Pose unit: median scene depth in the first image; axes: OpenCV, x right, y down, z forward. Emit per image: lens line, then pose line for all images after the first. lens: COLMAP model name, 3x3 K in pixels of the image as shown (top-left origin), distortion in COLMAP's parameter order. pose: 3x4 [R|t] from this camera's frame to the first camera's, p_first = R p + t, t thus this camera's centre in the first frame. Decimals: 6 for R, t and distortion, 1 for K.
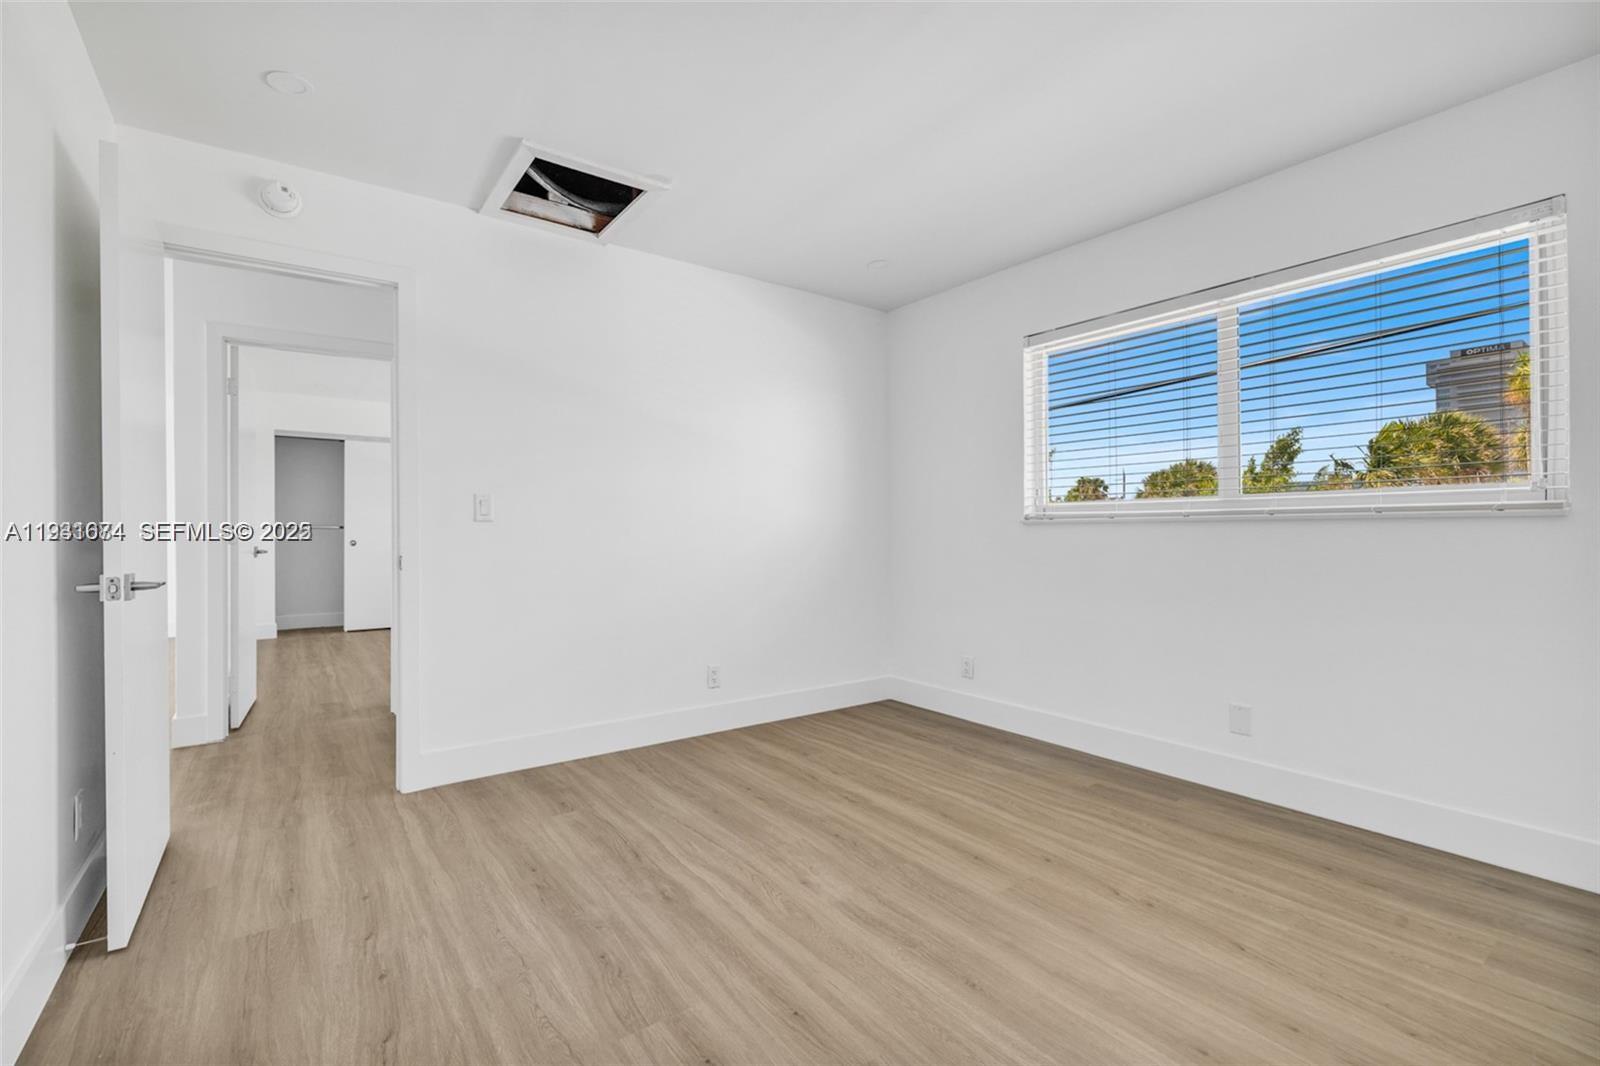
lens RADIAL K [[689.8, 0, 771.3], [0, 689.8, 530.9], [0, 0, 1]] dist [0.000058, -0.000146]
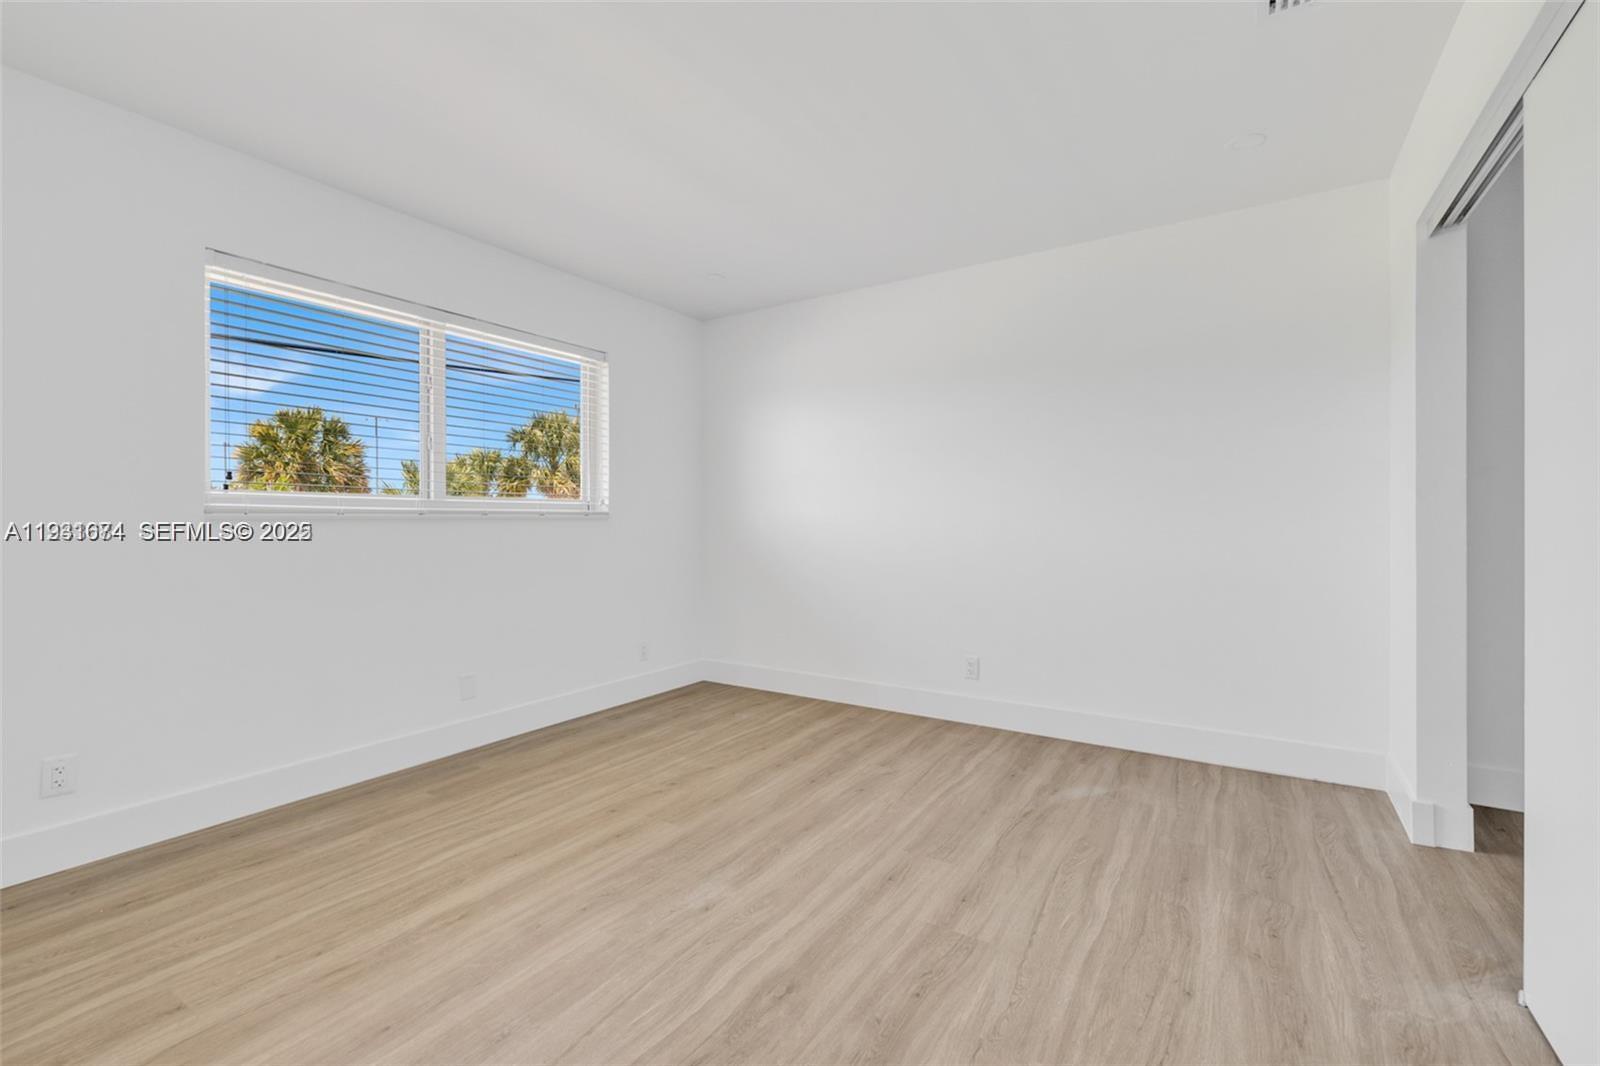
lens RADIAL K [[689.8, 0, 798.7], [0, 689.8, 537.1], [0, 0, 1]] dist [0.000058, -0.000146]
pose [[-0.375807, -0.014738, 0.926581, -0.683150], [0.005492, 0.999821, 0.018130, -0.002980], [-0.926682, 0.011902, -0.375659, 0.990932]]
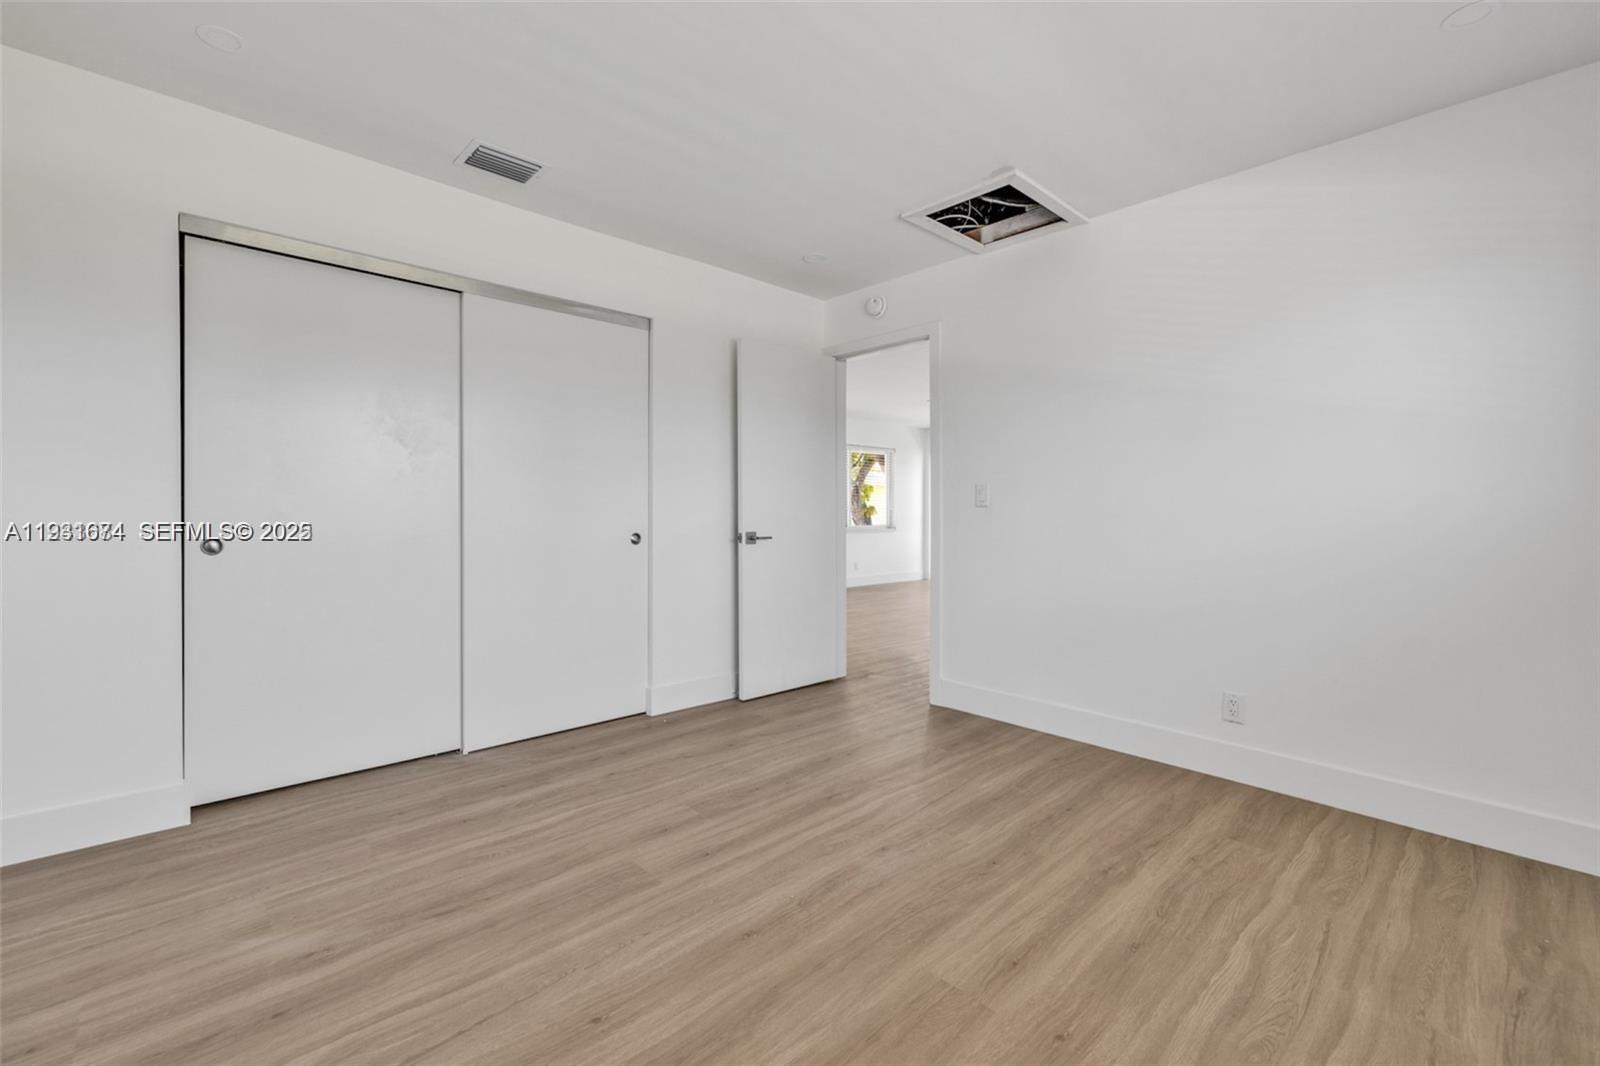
lens RADIAL K [[689.8, 0, 790.5], [0, 689.8, 527.4], [0, 0, 1]] dist [0.000058, -0.000146]
pose [[0.139235, 0.029950, -0.989806, 0.857527], [-0.010863, 0.999529, 0.028716, -0.010305], [0.990200, 0.006754, 0.139494, 0.571997]]
